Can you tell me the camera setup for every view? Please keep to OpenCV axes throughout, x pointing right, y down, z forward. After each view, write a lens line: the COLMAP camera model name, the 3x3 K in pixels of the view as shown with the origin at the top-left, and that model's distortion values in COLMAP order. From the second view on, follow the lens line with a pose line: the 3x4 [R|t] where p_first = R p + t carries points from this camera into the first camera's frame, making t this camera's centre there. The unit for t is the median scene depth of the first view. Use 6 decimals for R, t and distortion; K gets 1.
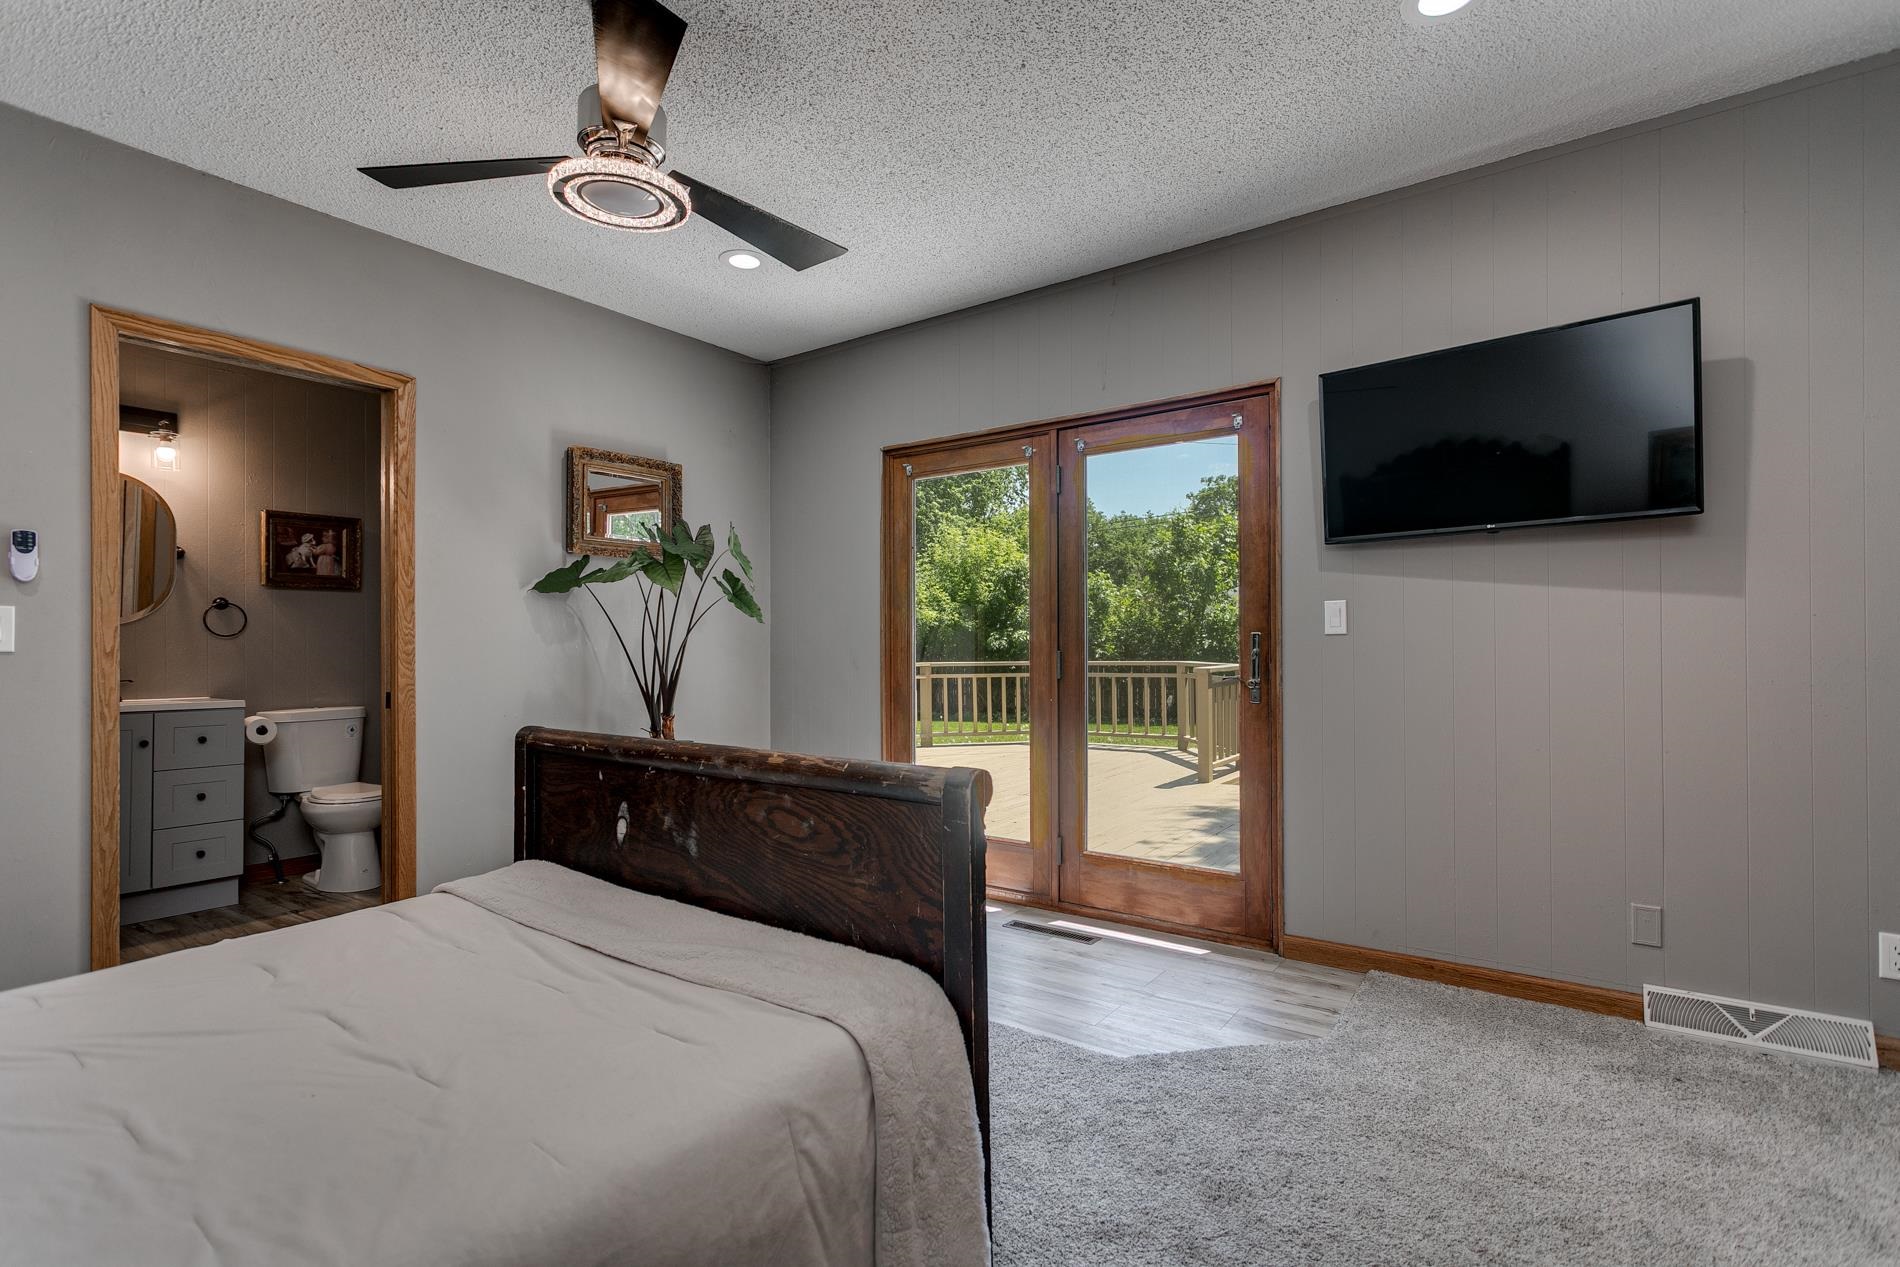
lens RADIAL K [[911.7, 0, 950.1], [0, 911.7, 634.7], [0, 0, 1]] dist [0.000235, 0.000713]
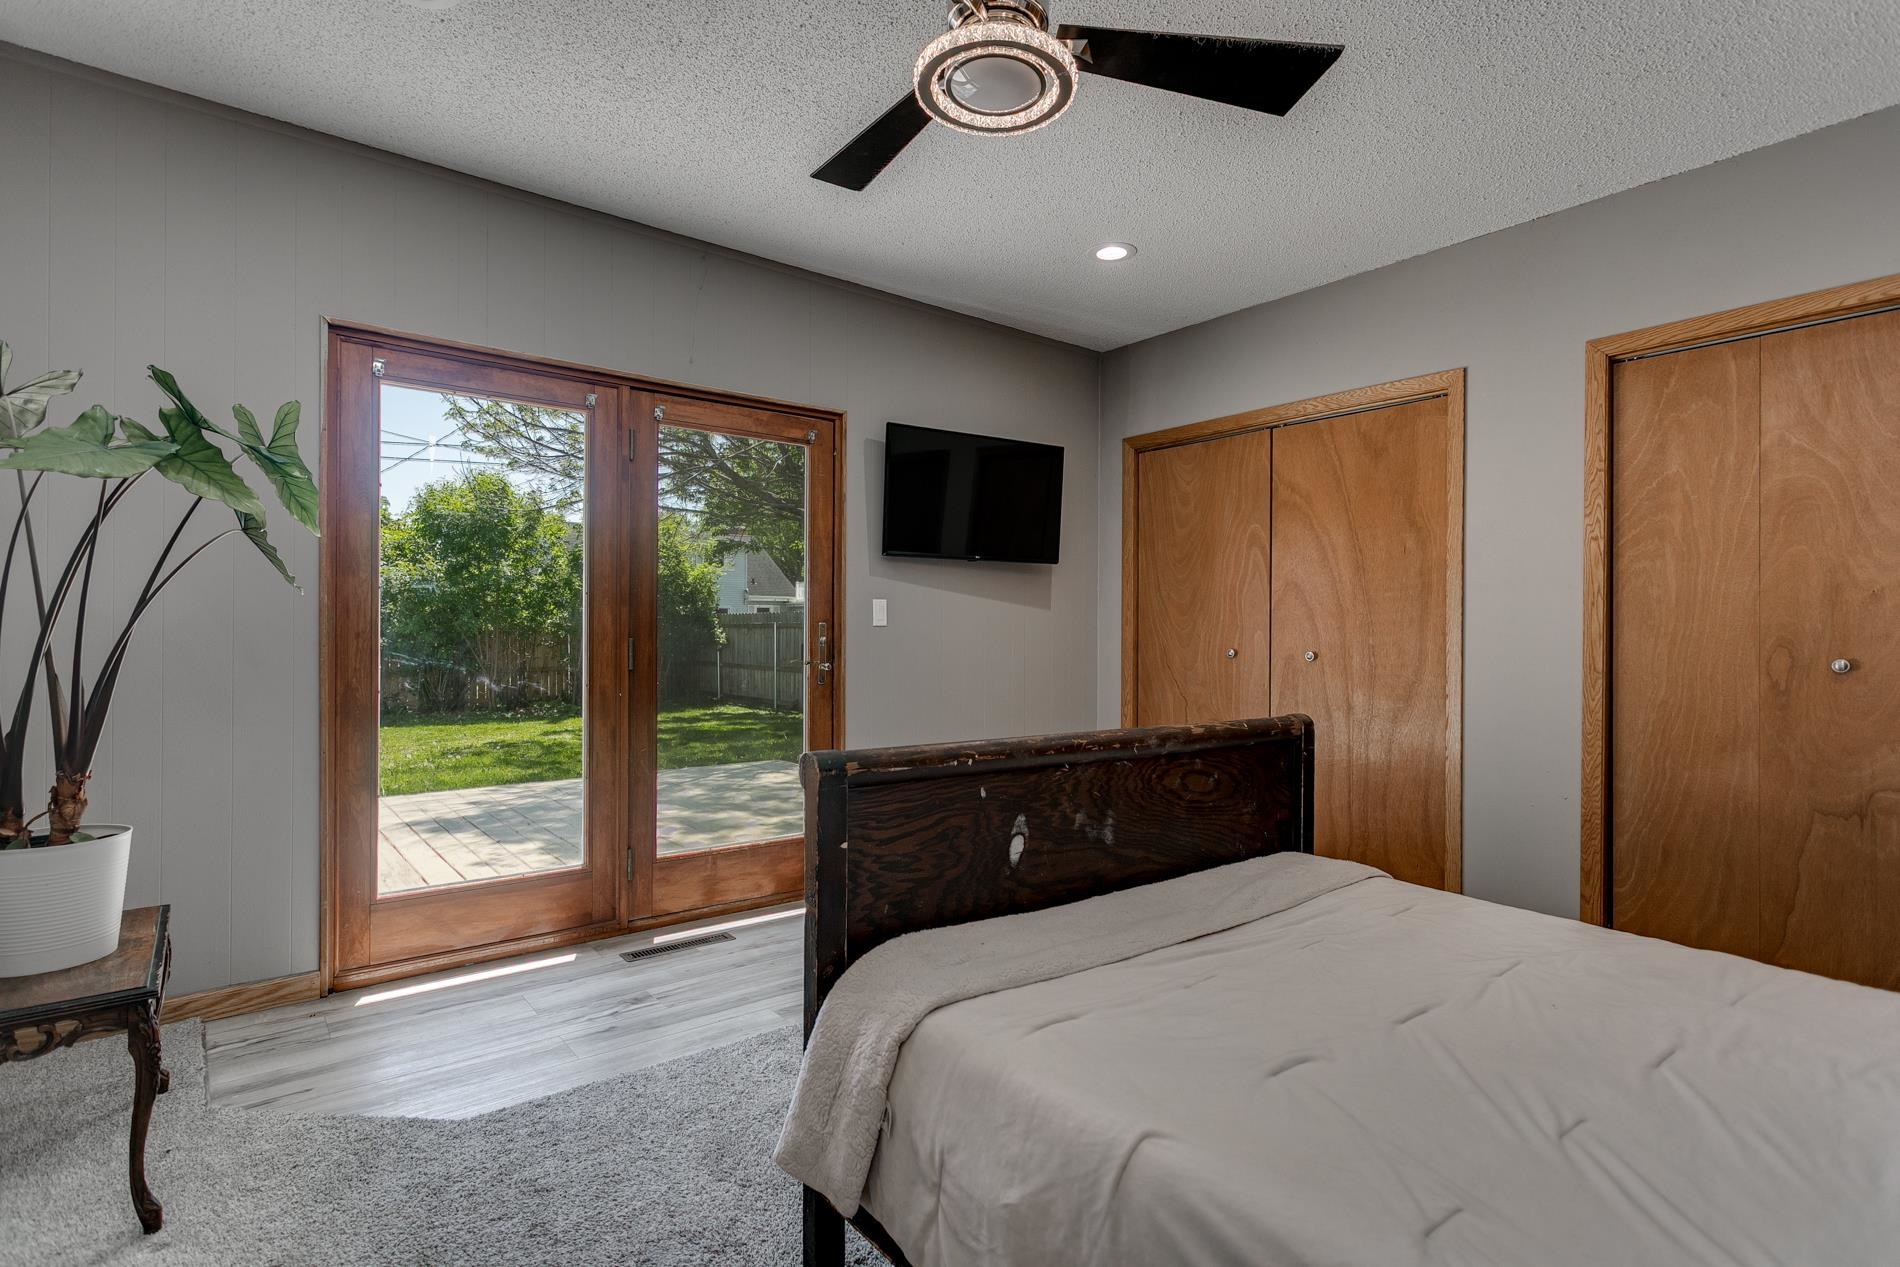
lens RADIAL K [[933.5, 0, 950.0], [0, 933.5, 633.5], [0, 0, 1]] dist [0.000738, 0.000203]
pose [[0.265666, 0.009922, 0.964014, -0.979441], [-0.019729, 0.999794, -0.004853, 0.016640], [-0.963863, -0.017730, 0.265807, 0.674478]]
